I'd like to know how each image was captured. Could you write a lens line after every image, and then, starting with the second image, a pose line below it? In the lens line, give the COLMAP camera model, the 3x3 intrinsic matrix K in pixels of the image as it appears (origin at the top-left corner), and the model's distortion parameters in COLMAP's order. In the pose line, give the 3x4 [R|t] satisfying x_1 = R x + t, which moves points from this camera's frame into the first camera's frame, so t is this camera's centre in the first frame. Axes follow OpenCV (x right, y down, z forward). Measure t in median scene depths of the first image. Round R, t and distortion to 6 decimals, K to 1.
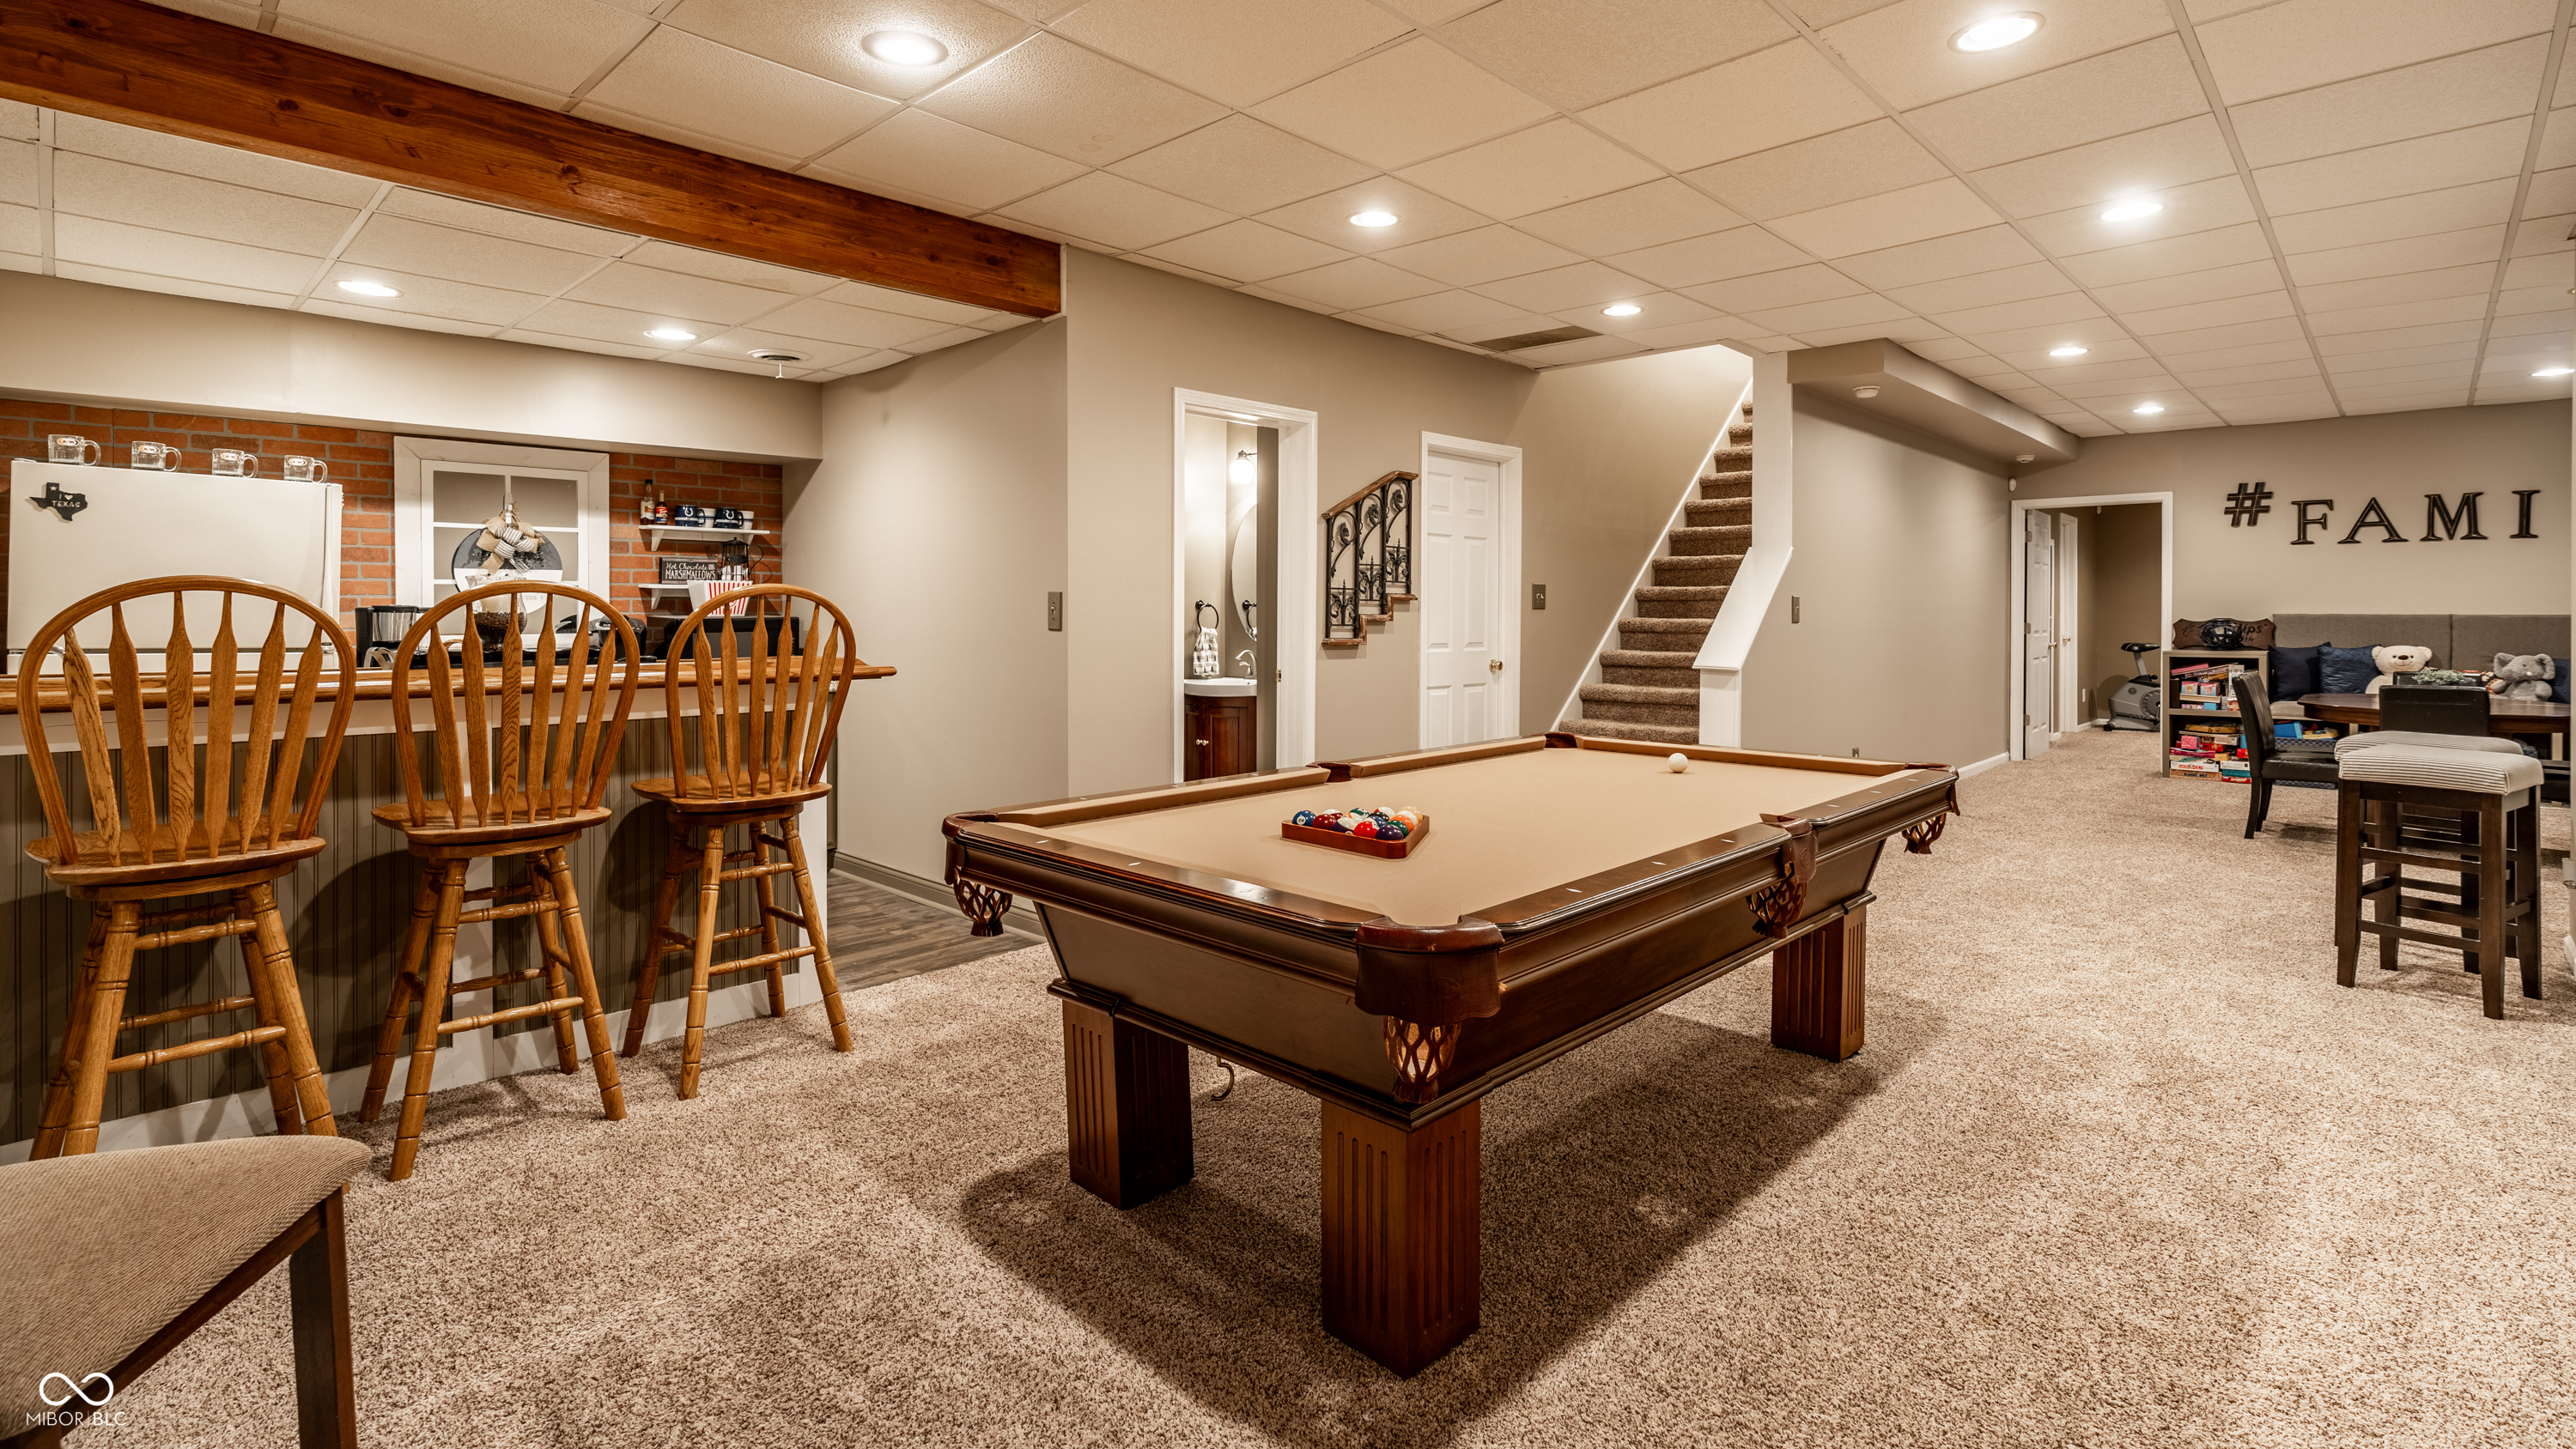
lens RADIAL K [[1192.8, 0, 1280.5], [0, 1192.8, 615.9], [0, 0, 1]] dist [-0.000650, -0.000415]
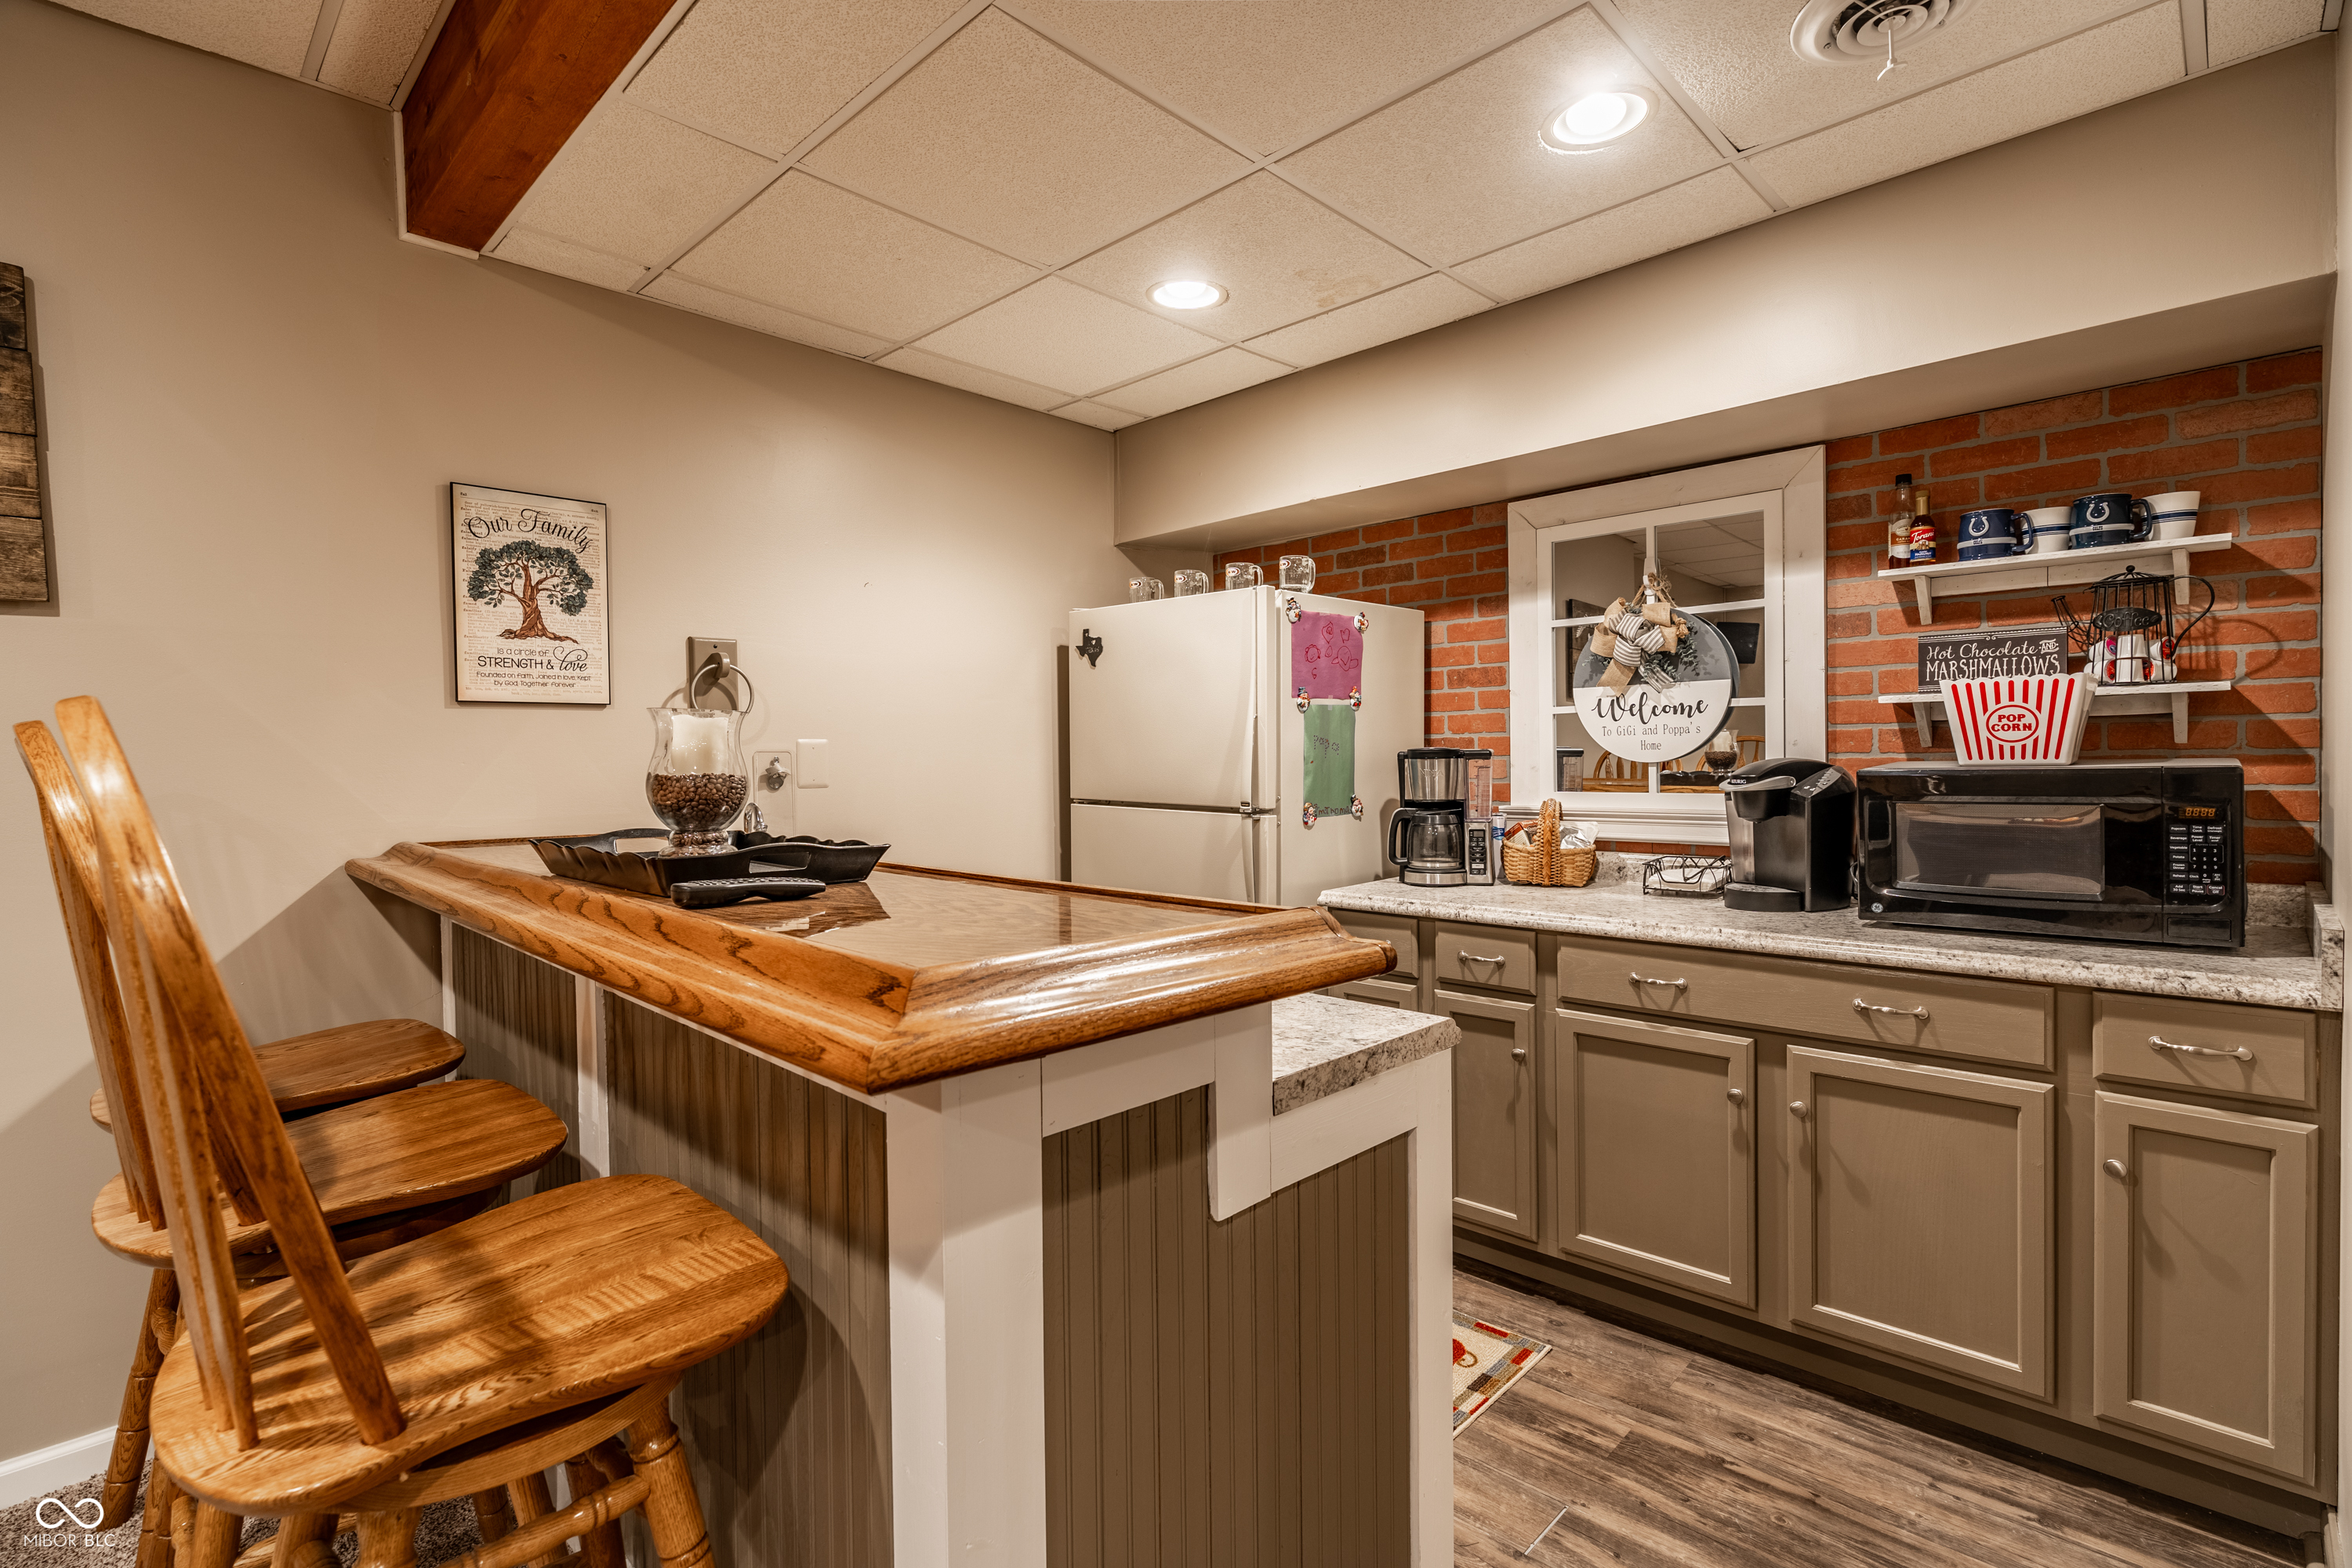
lens RADIAL K [[1082.9, 0, 1167.7], [0, 1082.9, 771.7], [0, 0, 1]] dist [0.001863, 0.000178]
pose [[-0.010485, 0.017625, -0.999790, -0.100055], [0.009482, 0.999801, 0.017526, -0.006871], [0.999900, -0.009296, -0.010650, 0.777128]]
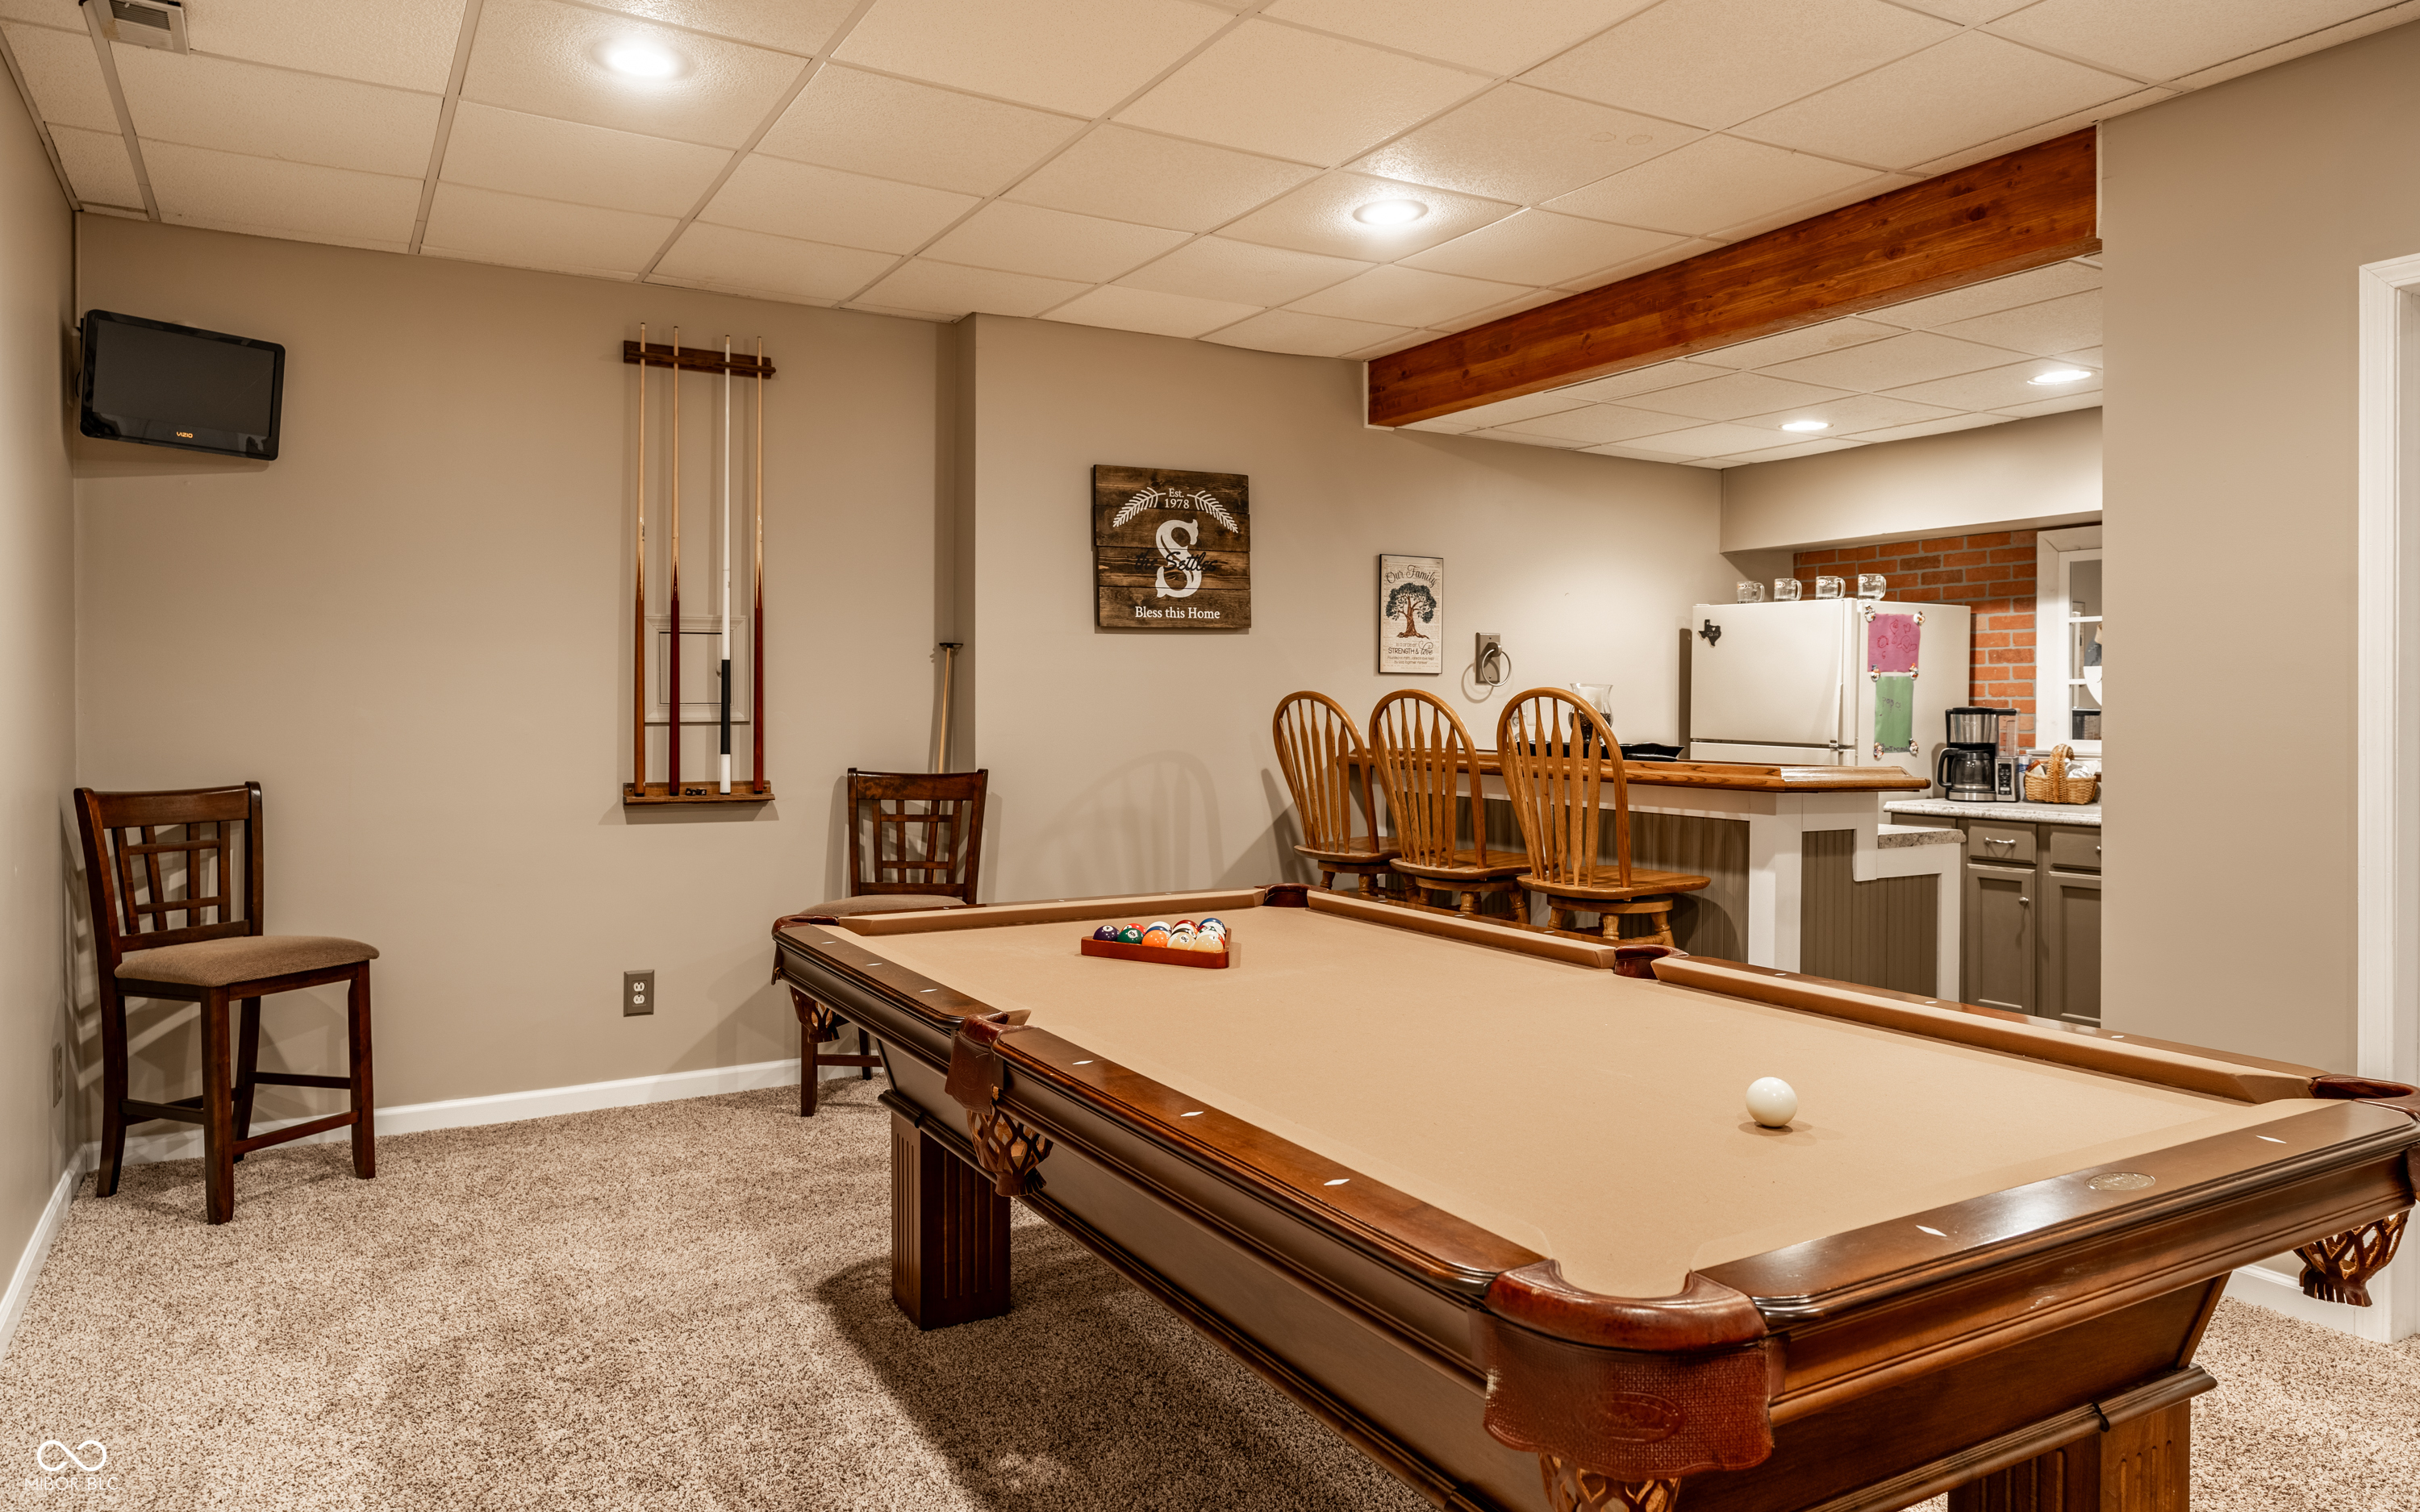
lens RADIAL K [[1497.5, 0, 1200.9], [0, 1497.5, 717.5], [0, 0, 1]] dist [0.017380, -0.001012]
pose [[-0.274356, 0.006388, -0.961607, 0.596146], [-0.007447, 0.999934, 0.008767, -0.005653], [0.961599, 0.009566, -0.274290, 0.659433]]
